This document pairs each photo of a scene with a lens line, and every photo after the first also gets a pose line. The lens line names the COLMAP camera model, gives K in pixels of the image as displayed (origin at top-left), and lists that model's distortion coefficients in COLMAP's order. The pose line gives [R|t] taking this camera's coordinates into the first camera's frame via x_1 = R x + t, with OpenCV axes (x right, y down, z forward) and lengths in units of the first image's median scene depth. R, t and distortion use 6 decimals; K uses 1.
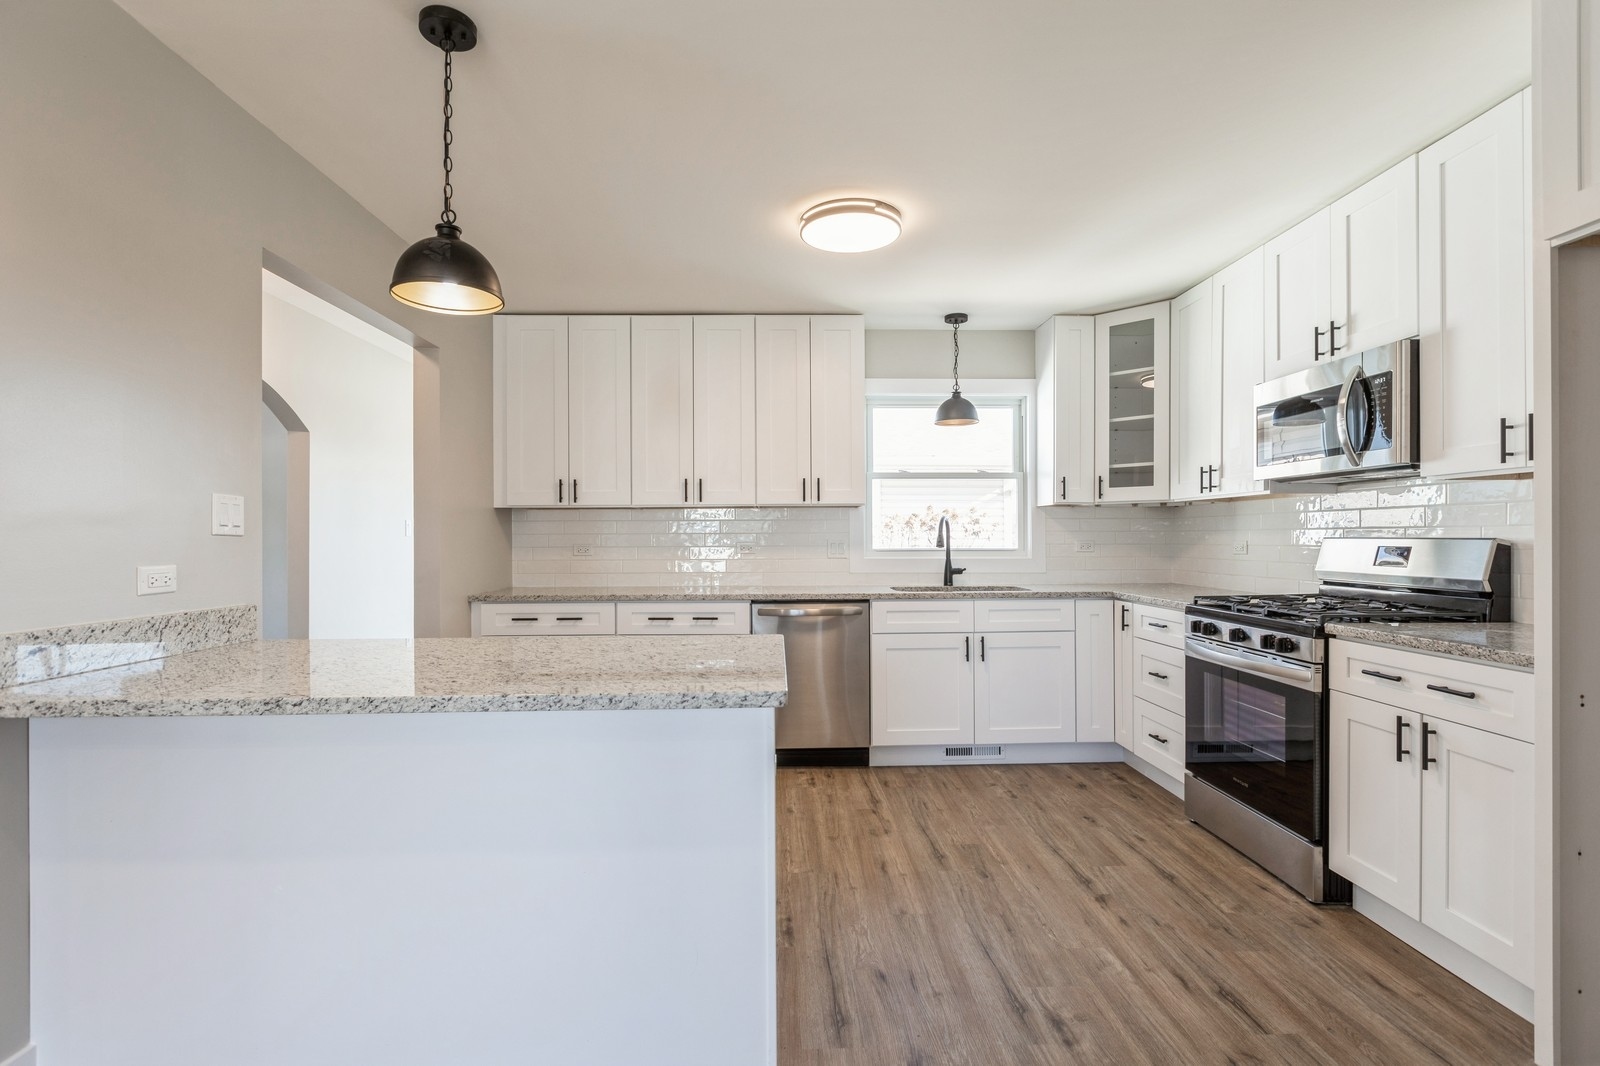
lens RADIAL K [[754.8, 0, 798.6], [0, 754.8, 538.7], [0, 0, 1]] dist [0.000001, -0.000298]
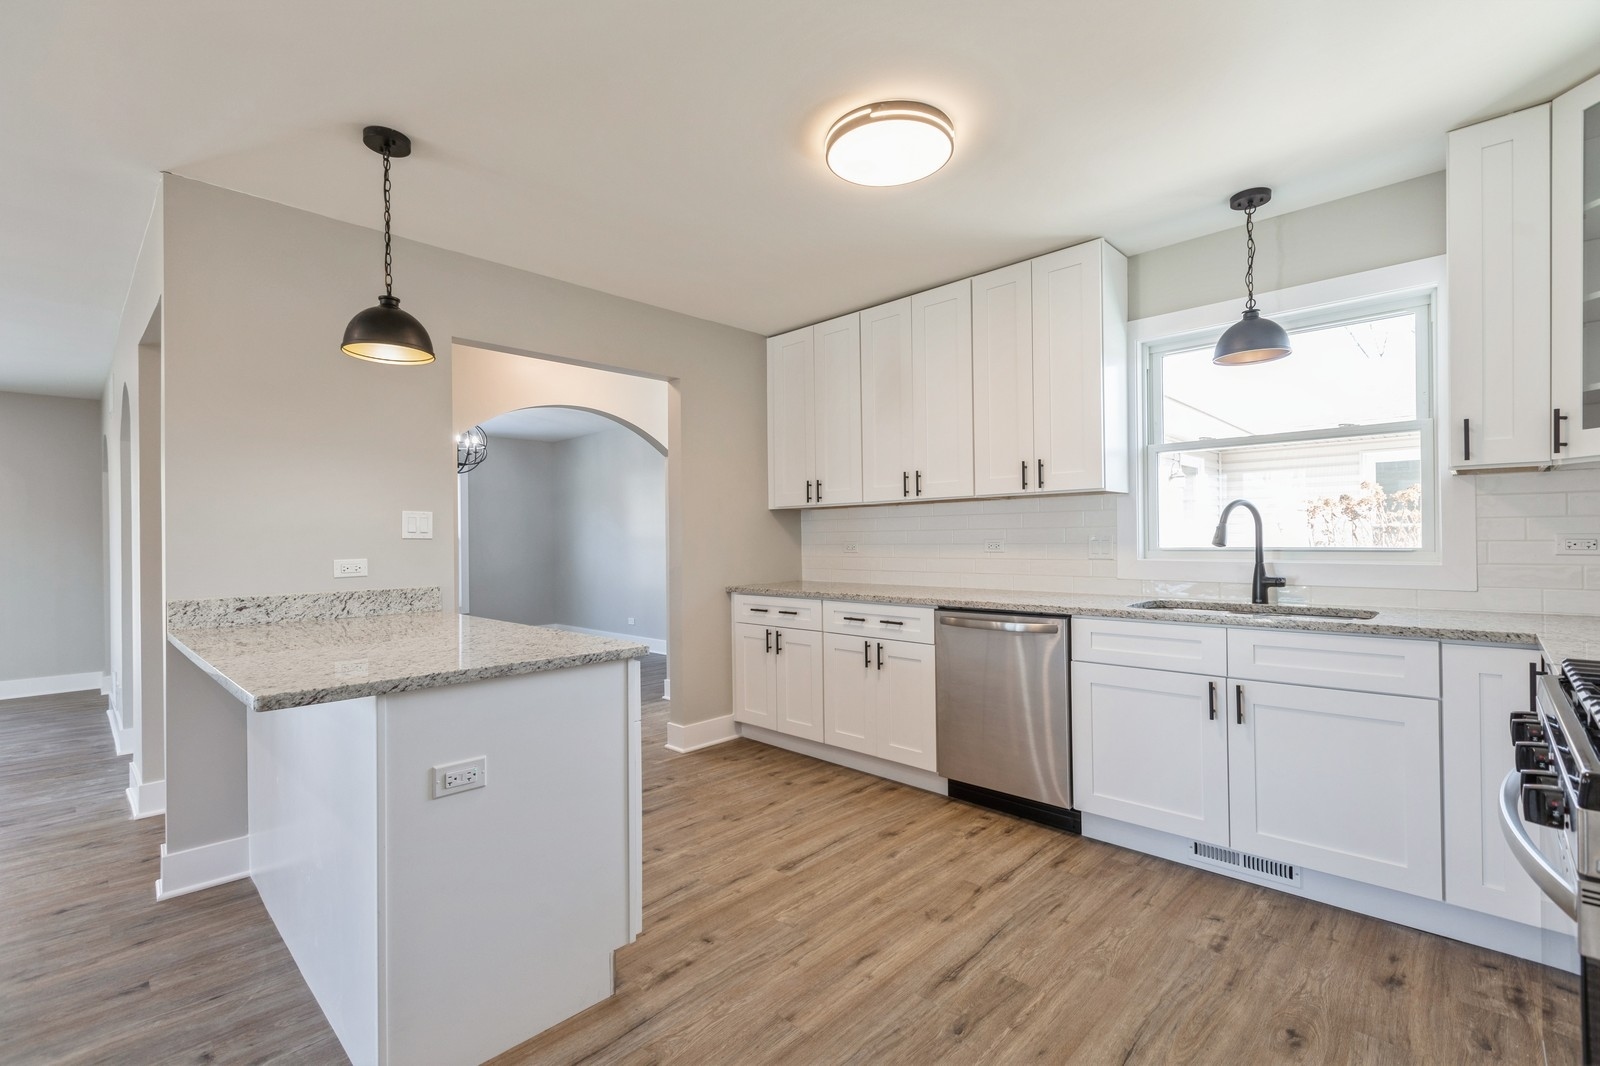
lens RADIAL K [[708.5, 0, 790.8], [0, 708.5, 539.8], [0, 0, 1]] dist [0.000537, -0.000676]
pose [[0.696283, -0.003359, -0.717759, 0.414283], [0.010242, 0.999934, 0.005256, -0.001483], [0.717694, -0.011011, 0.696272, 0.308978]]
